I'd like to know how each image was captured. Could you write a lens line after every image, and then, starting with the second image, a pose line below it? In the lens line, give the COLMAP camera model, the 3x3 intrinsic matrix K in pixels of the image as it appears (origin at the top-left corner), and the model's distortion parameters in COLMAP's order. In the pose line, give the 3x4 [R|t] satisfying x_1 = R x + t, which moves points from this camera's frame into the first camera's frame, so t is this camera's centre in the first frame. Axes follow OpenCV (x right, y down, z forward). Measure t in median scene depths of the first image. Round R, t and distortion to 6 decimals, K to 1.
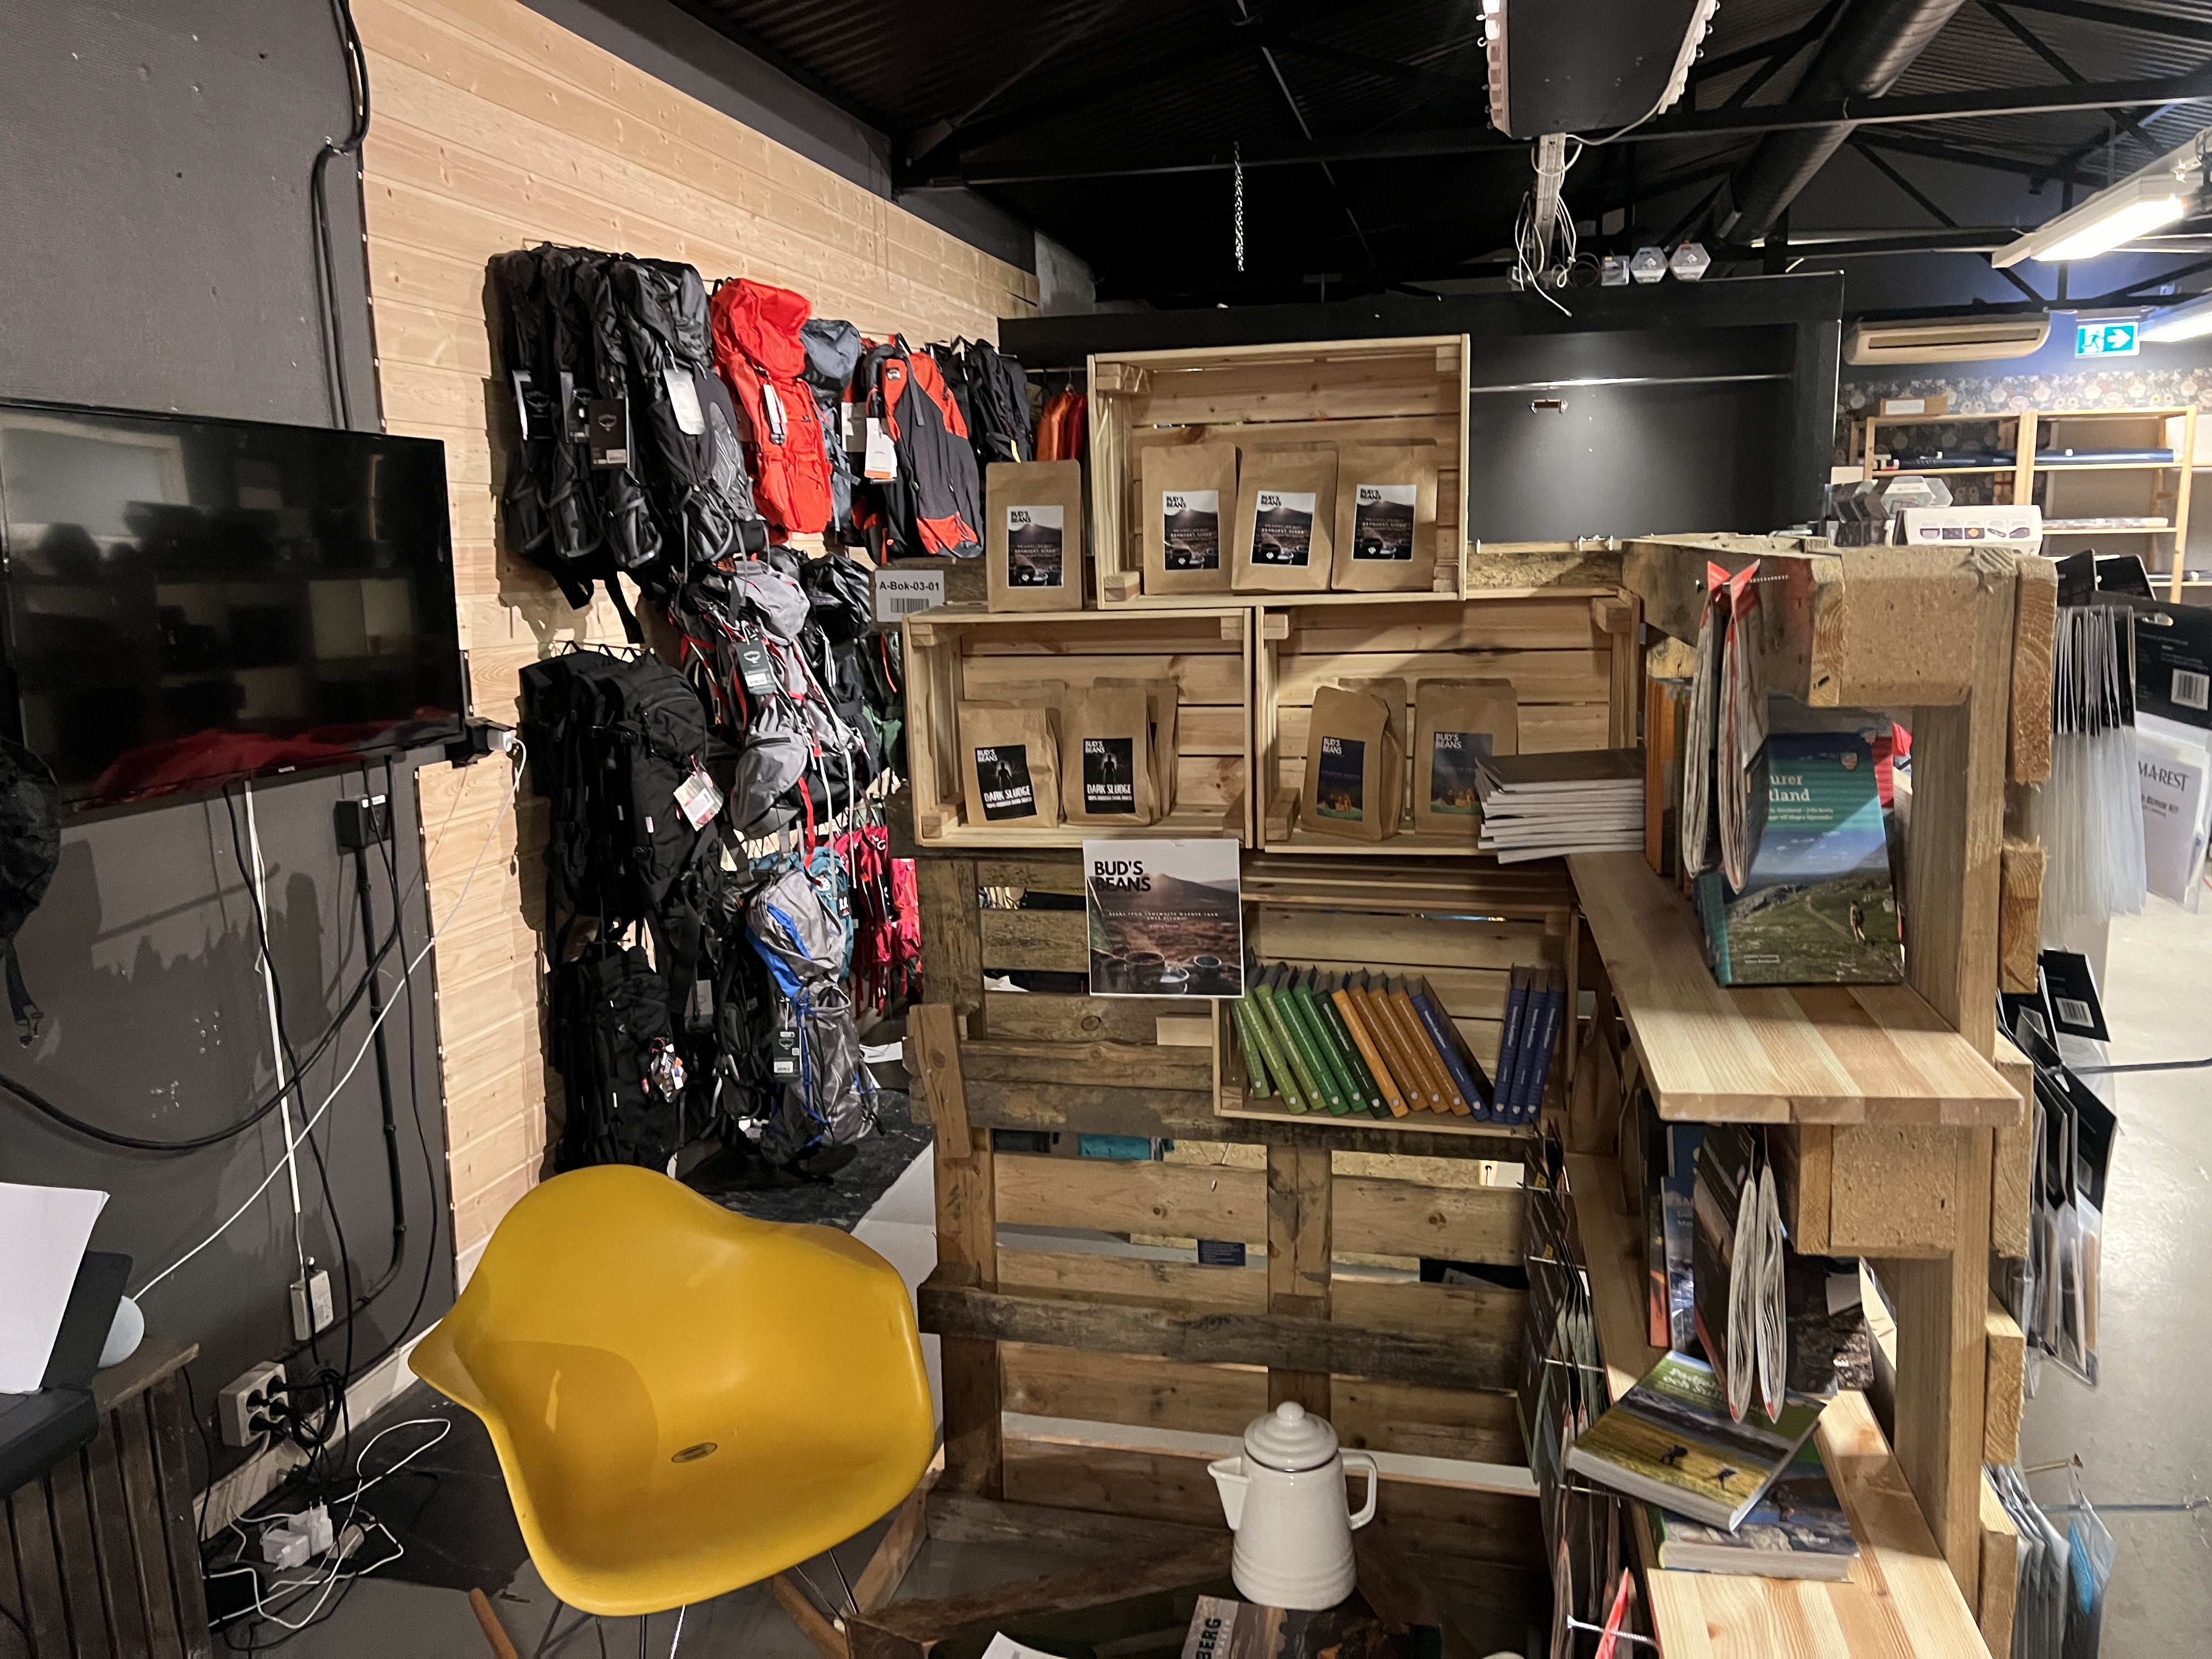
lens RADIAL K [[1691.4, 0, 1106.0], [0, 1691.4, 829.5], [0, 0, 1]] dist [0.071062, -0.074197]
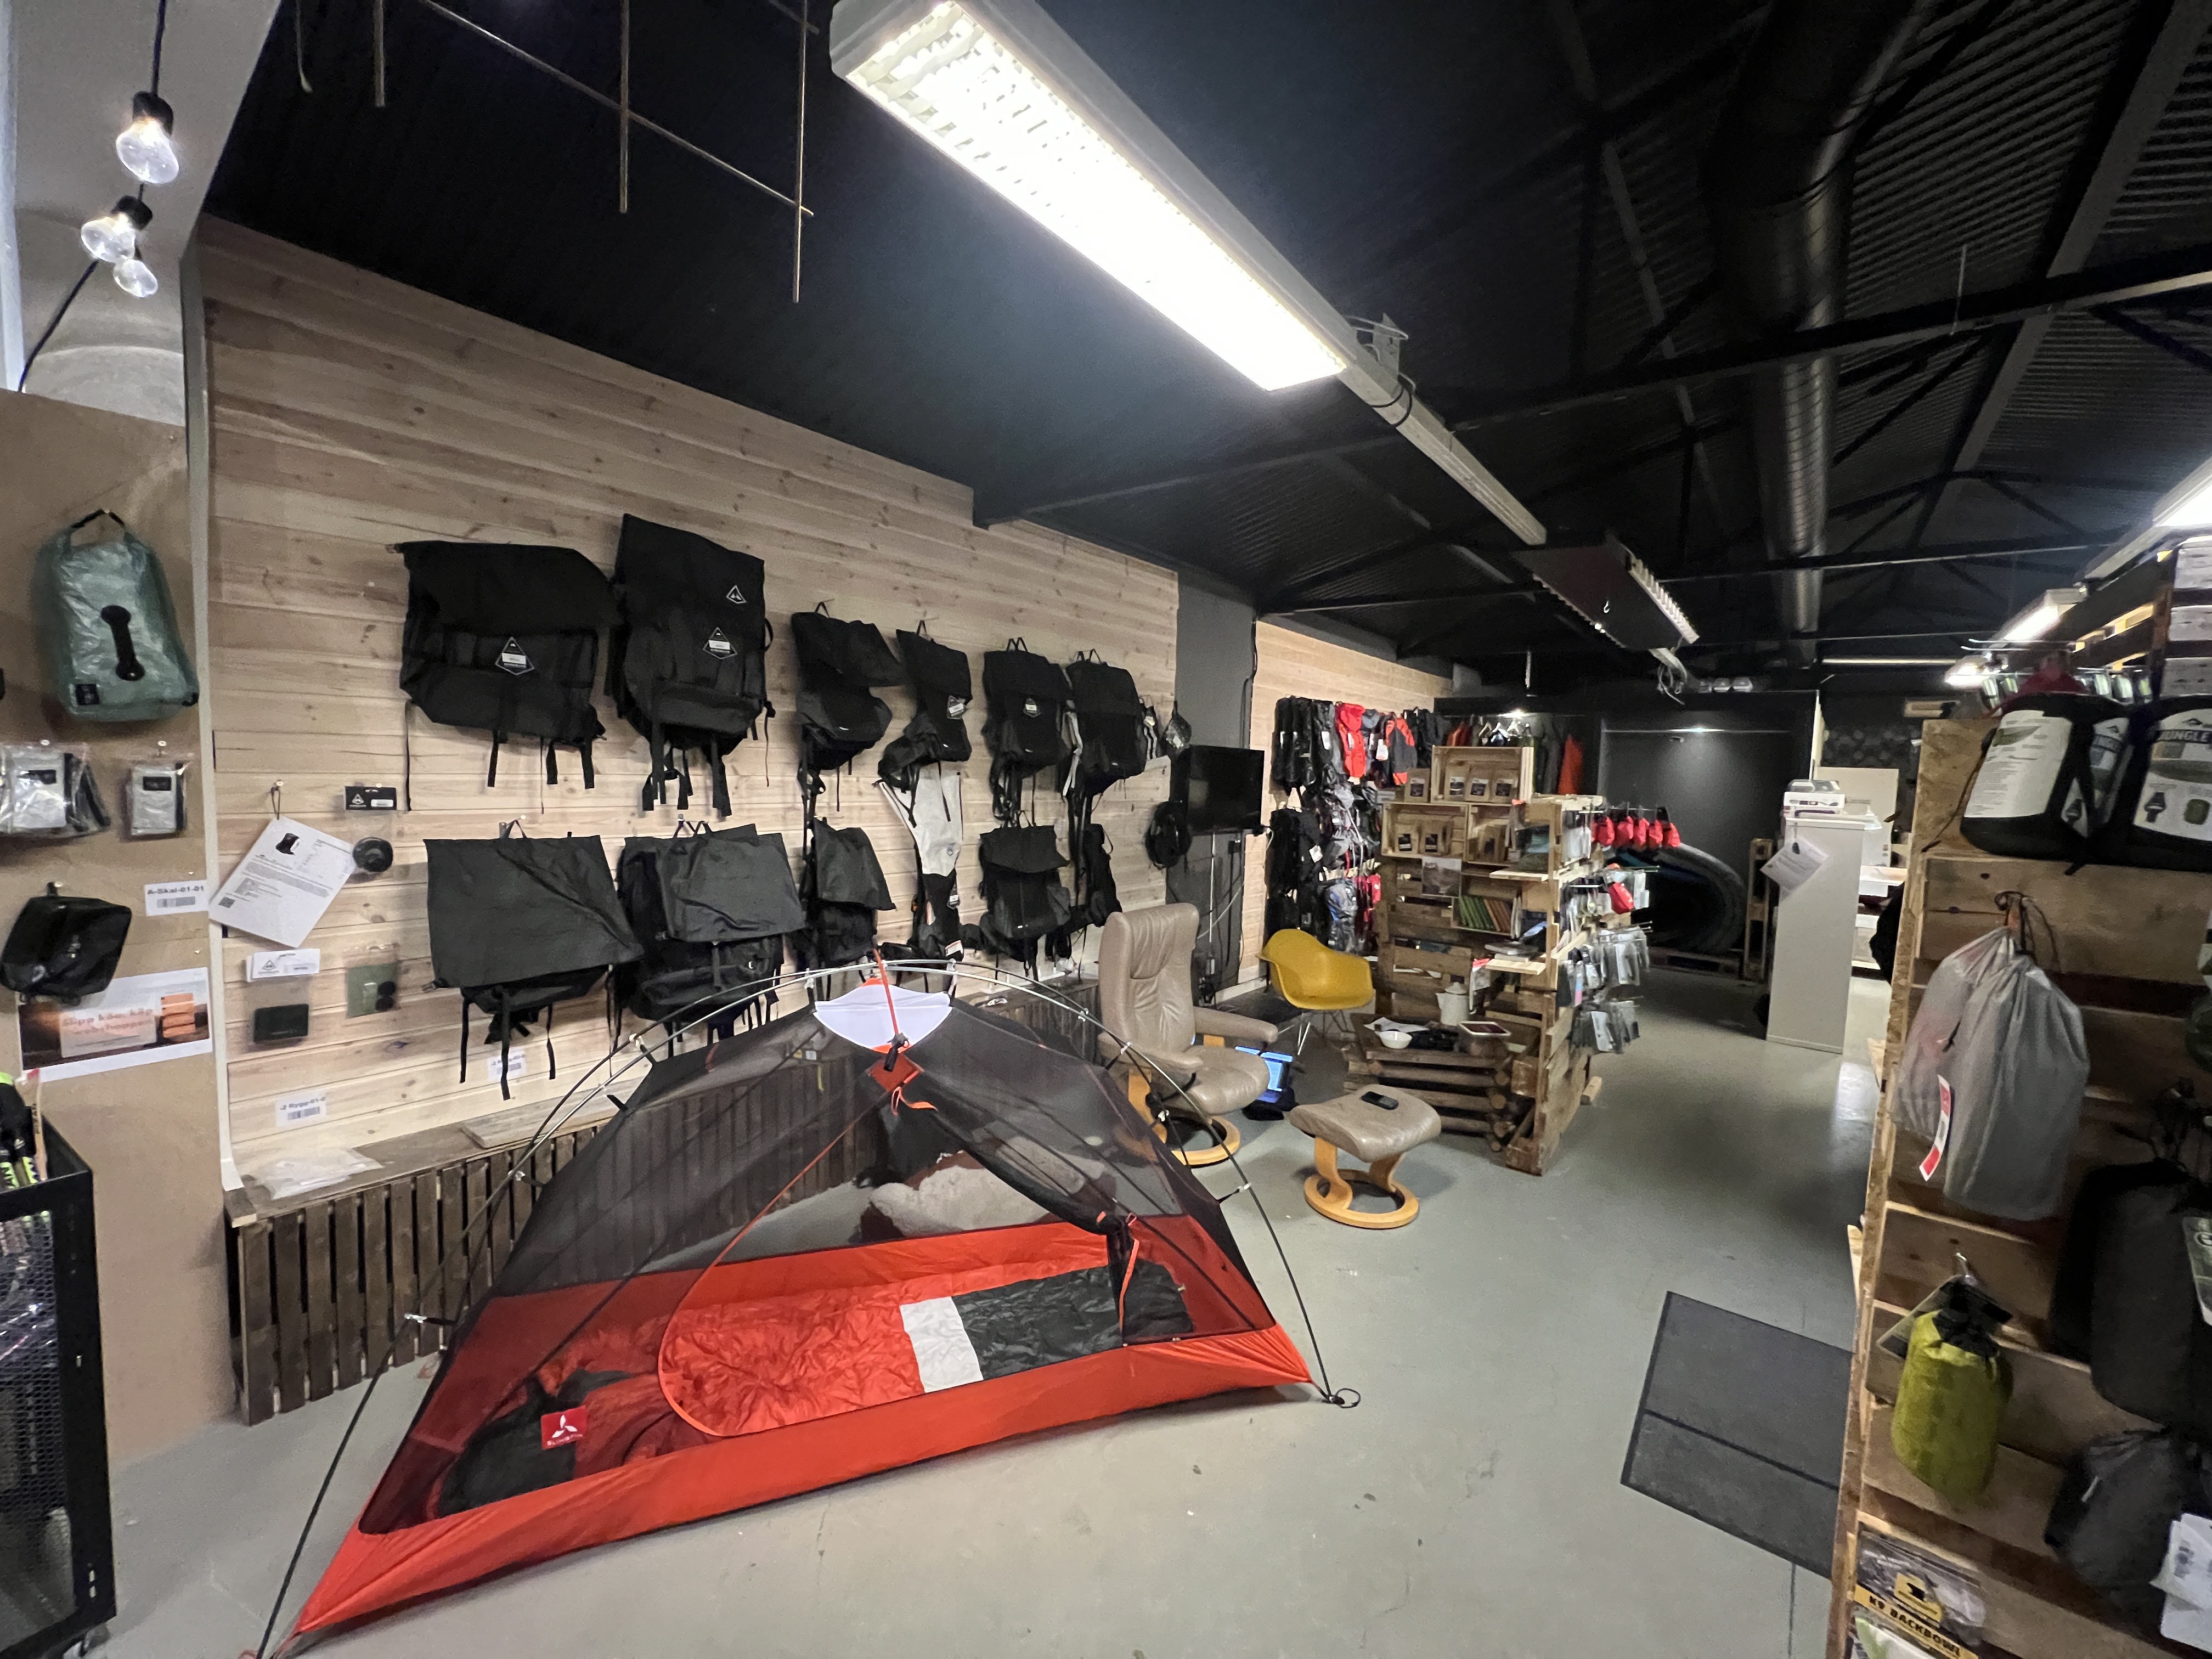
lens RADIAL K [[876.4, 0, 1106.0], [0, 876.4, 829.5], [0, 0, 1]] dist [0.000987, 0.000061]
pose [[0.907074, 0.081707, -0.412967, 0.103458], [-0.121840, 0.989953, -0.071755, 0.118698], [0.402955, 0.115403, 0.907915, -0.811387]]
